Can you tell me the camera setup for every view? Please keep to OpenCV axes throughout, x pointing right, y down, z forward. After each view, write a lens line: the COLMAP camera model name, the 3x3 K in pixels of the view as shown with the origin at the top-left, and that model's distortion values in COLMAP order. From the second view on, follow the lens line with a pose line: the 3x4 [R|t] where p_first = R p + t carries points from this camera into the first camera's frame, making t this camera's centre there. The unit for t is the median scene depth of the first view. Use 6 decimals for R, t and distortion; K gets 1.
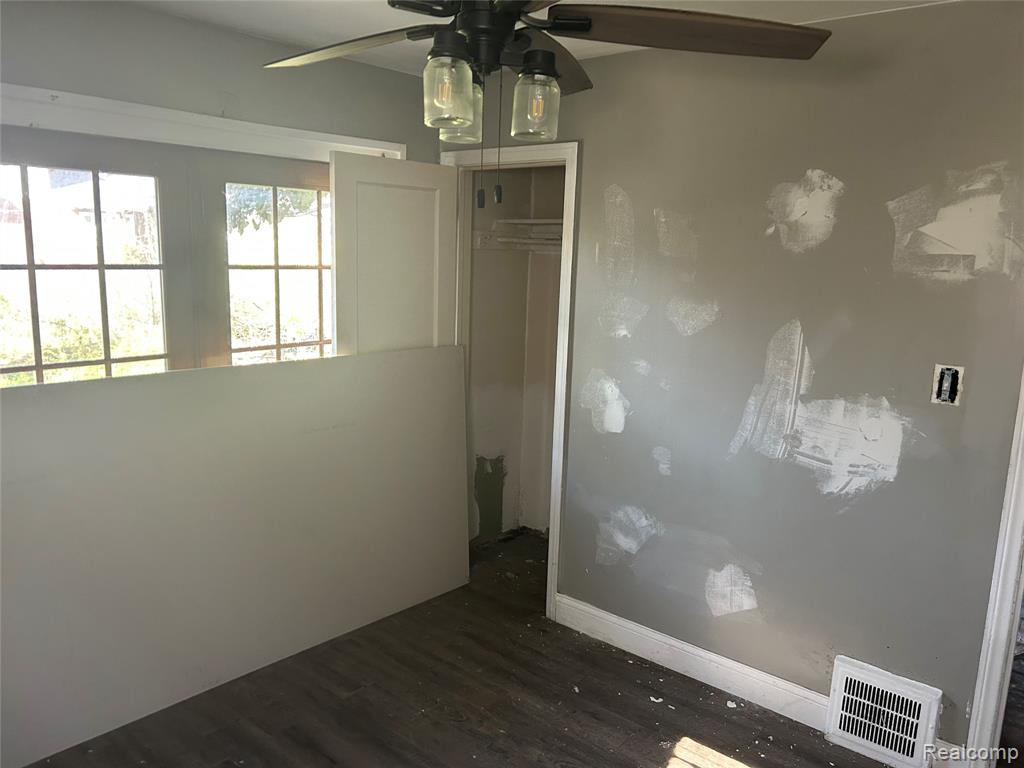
lens RADIAL K [[790.1, 0, 512.0], [0, 790.1, 384.0], [0, 0, 1]] dist [0.087713, -0.099891]
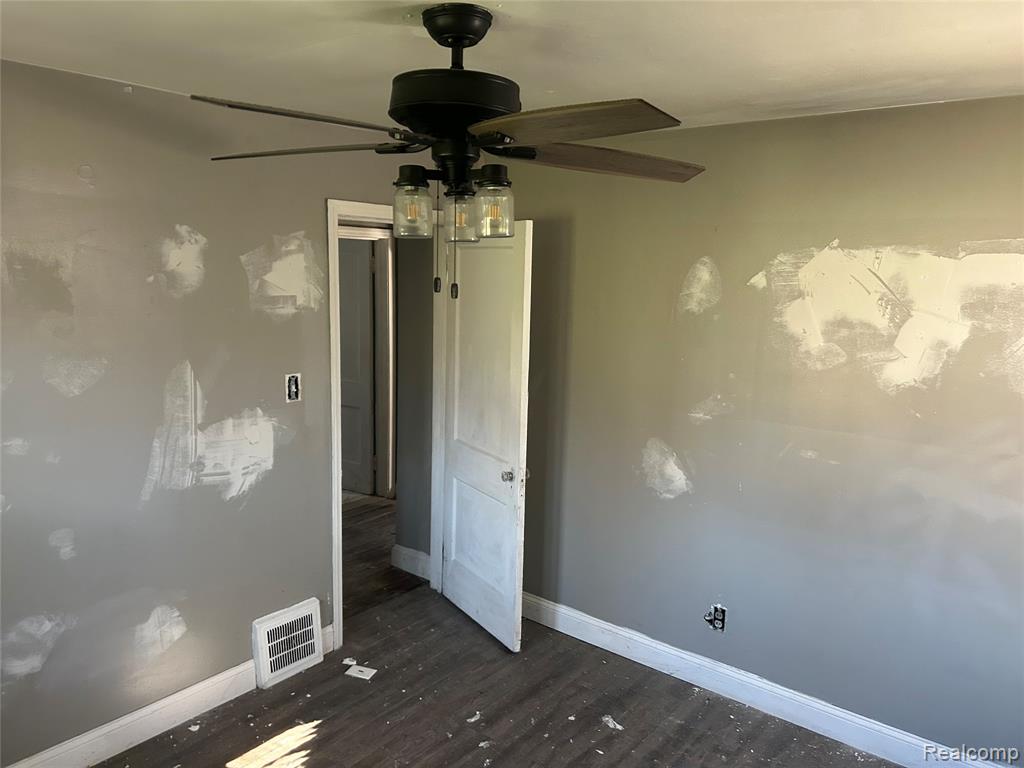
lens RADIAL K [[790.1, 0, 512.0], [0, 790.1, 384.0], [0, 0, 1]] dist [0.087713, -0.099891]
pose [[-0.044806, -0.183526, 0.981993, -0.783718], [0.146661, 0.971121, 0.188186, -0.196959], [-0.988171, 0.152452, -0.016596, 0.604732]]
